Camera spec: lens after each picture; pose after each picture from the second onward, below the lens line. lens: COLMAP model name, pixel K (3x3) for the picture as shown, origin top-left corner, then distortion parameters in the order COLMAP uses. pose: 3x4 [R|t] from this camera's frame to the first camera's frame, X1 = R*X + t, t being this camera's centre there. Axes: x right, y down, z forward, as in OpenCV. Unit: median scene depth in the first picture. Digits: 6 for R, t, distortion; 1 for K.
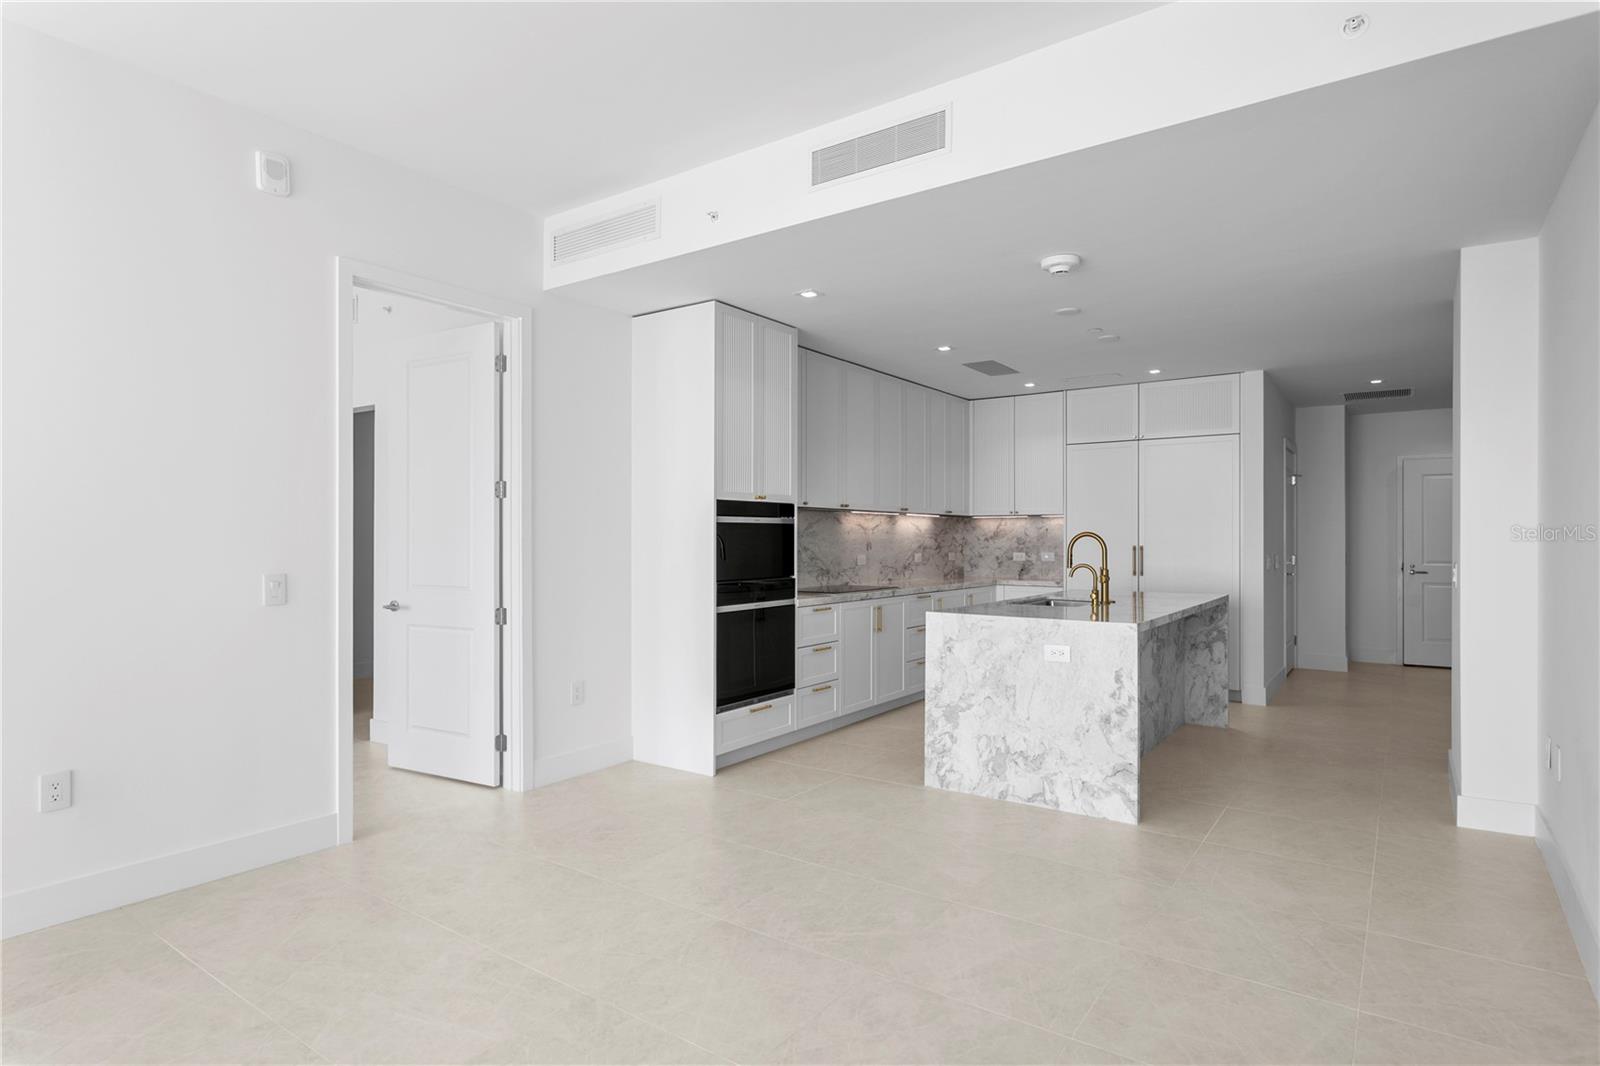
lens RADIAL K [[858.5, 0, 779.6], [0, 858.5, 537.6], [0, 0, 1]] dist [0.002290, 0.002504]
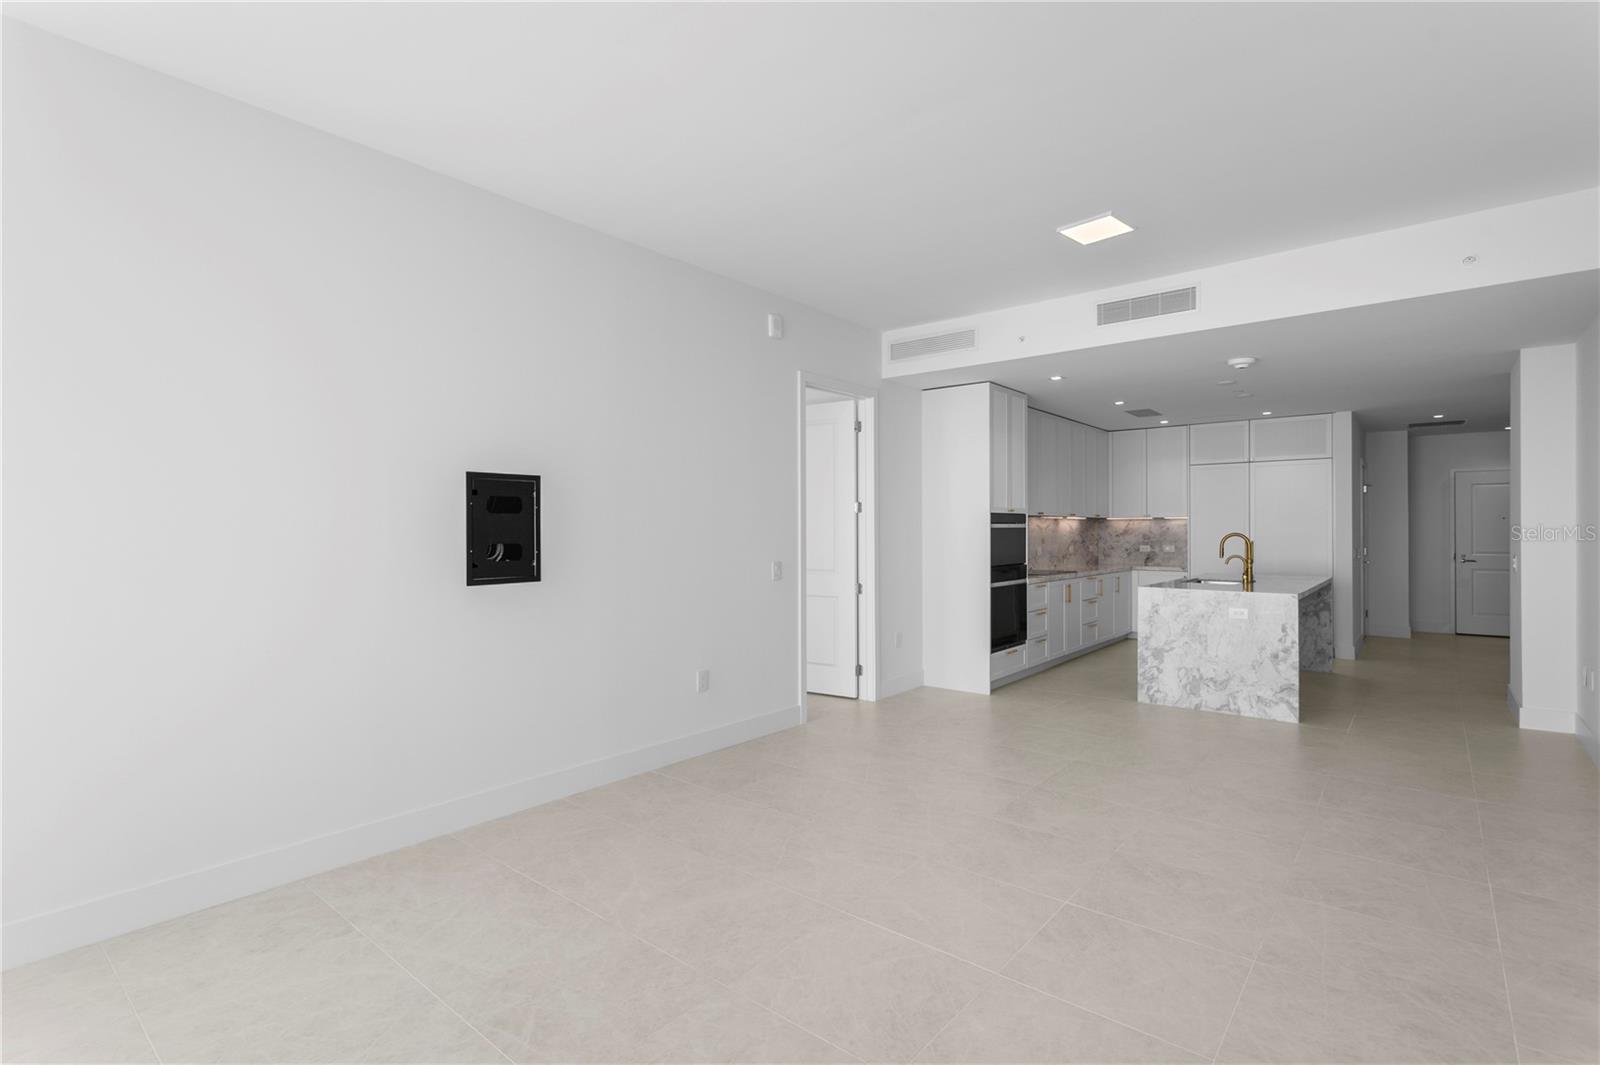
lens RADIAL K [[763.0, 0, 783.3], [0, 763.0, 527.6], [0, 0, 1]] dist [0.011480, -0.000360]
pose [[0.997620, -0.002430, -0.068906, -0.370458], [0.002323, 0.999996, -0.001641, -0.017902], [0.068910, 0.001477, 0.997622, -0.400536]]
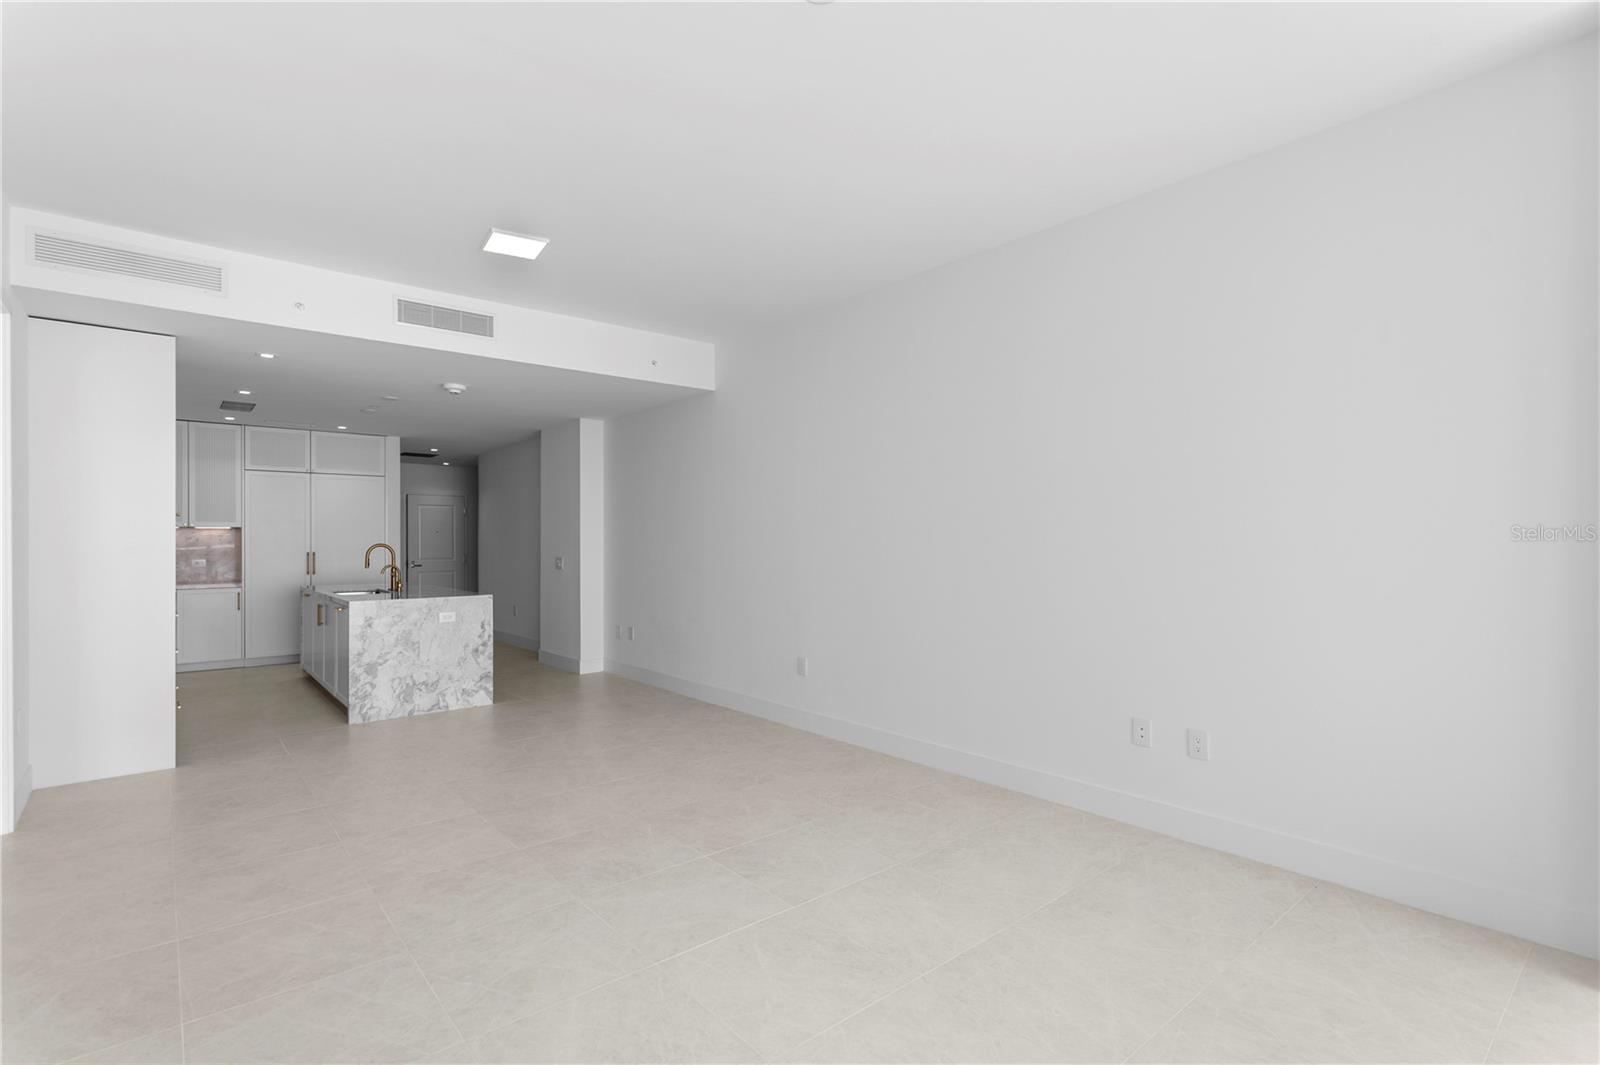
lens RADIAL K [[755.7, 0, 779.0], [0, 755.7, 538.9], [0, 0, 1]] dist [-0.000281, 0.001237]
pose [[0.247151, -0.000073, 0.968977, -0.884714], [0.001484, 0.999999, -0.000303, -0.015684], [-0.968976, 0.001513, 0.247151, 0.006000]]
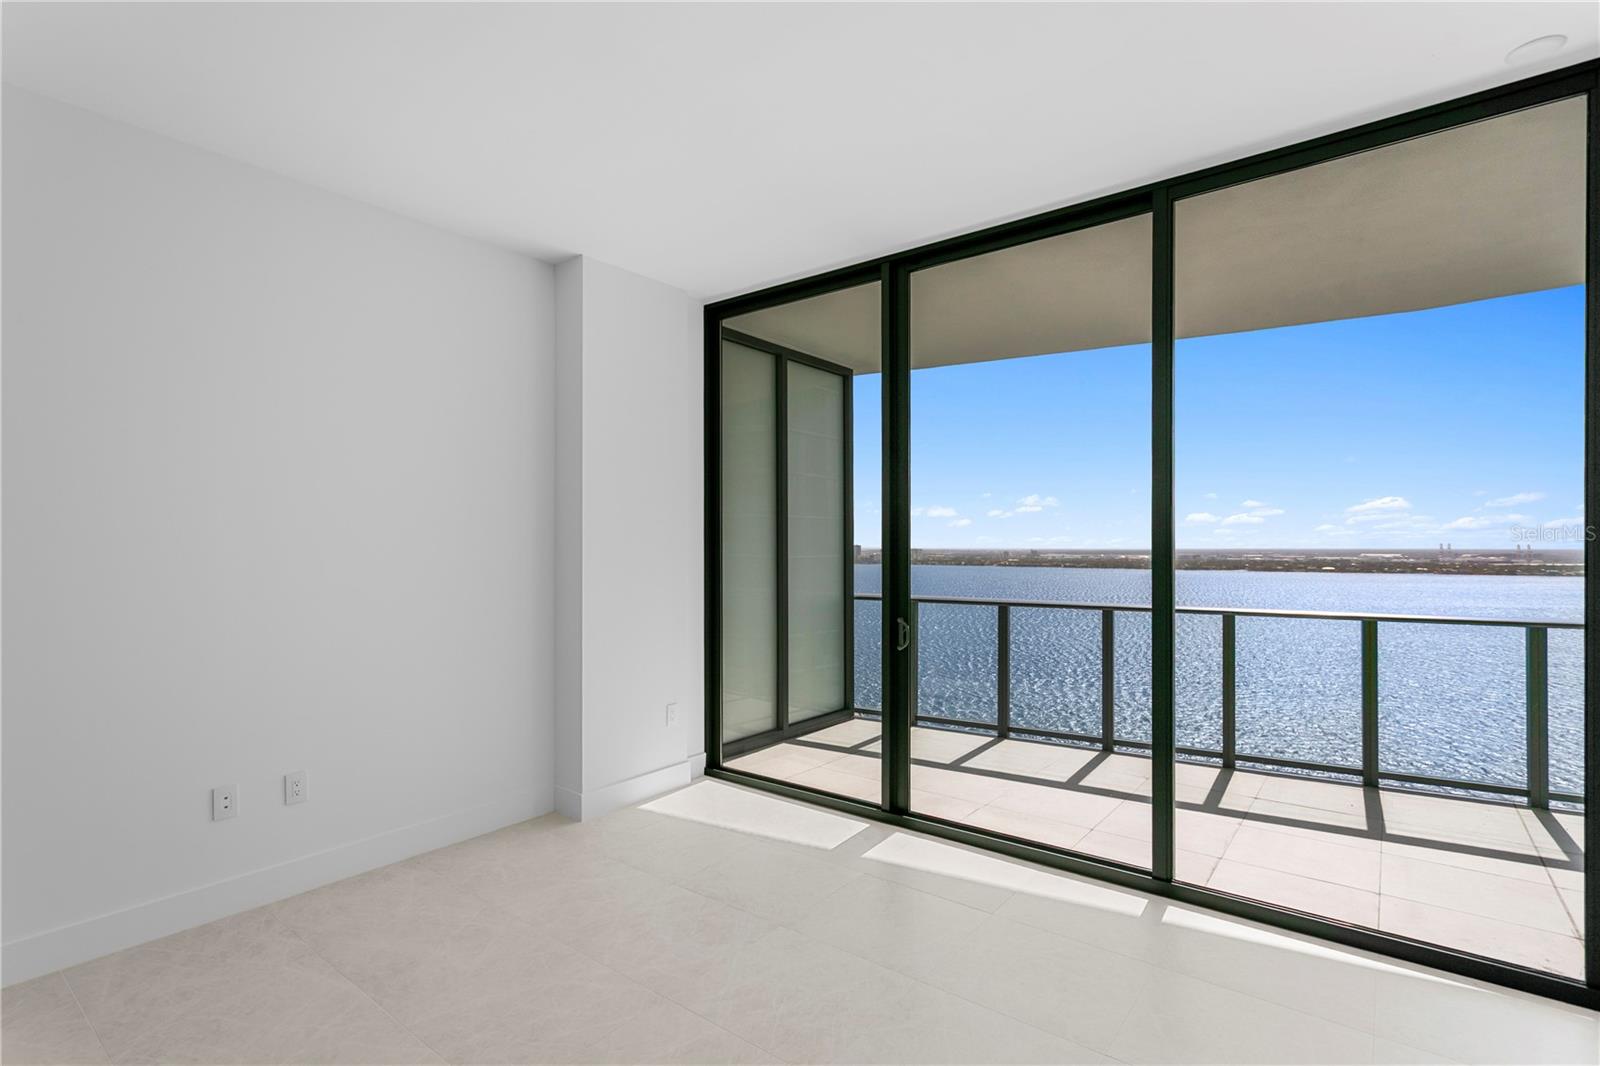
lens RADIAL K [[783.8, 0, 772.1], [0, 783.8, 543.9], [0, 0, 1]] dist [0.001492, 0.002228]
pose [[-0.999411, 0.001857, 0.034275, -0.512888], [0.001671, 0.999984, -0.005460, -0.032599], [-0.034285, -0.005399, -0.999398, 0.513583]]
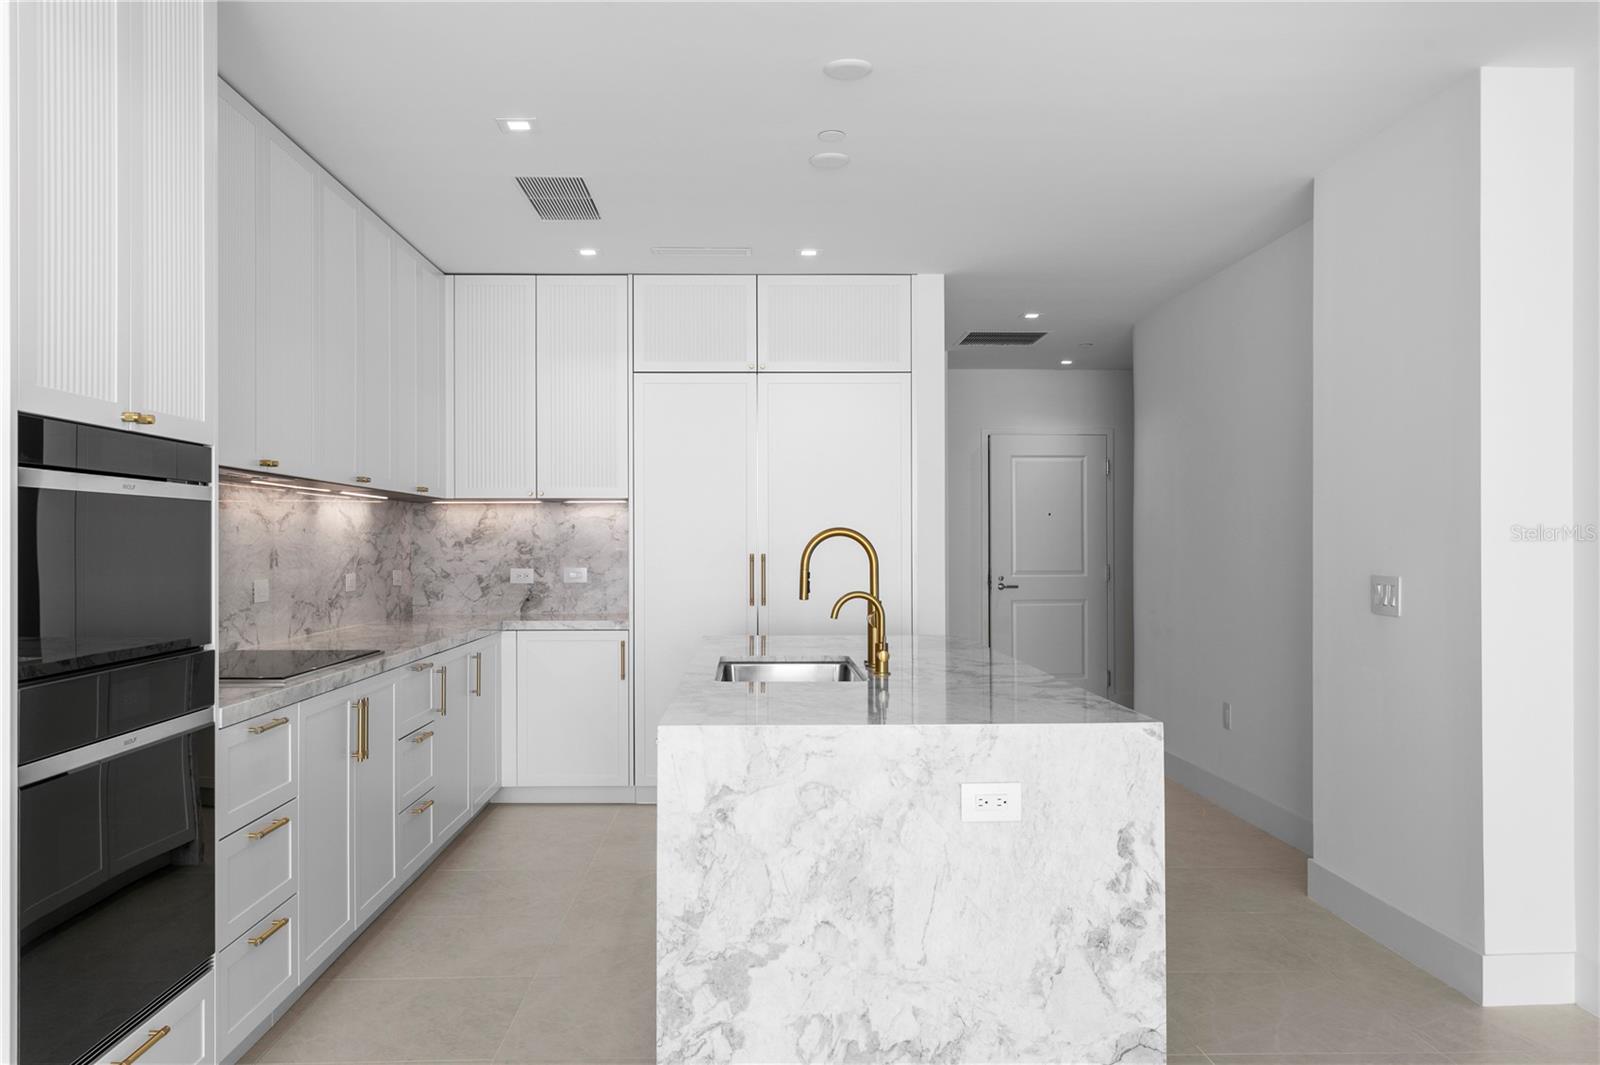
lens RADIAL K [[1243.5, 0, 774.2], [0, 1243.5, 540.3], [0, 0, 1]] dist [0.008696, 0.003395]
pose [[0.795785, -0.001189, 0.605578, -0.136511], [0.002641, 0.999995, -0.001508, 0.002535], [-0.605574, 0.002799, 0.795784, 0.526710]]
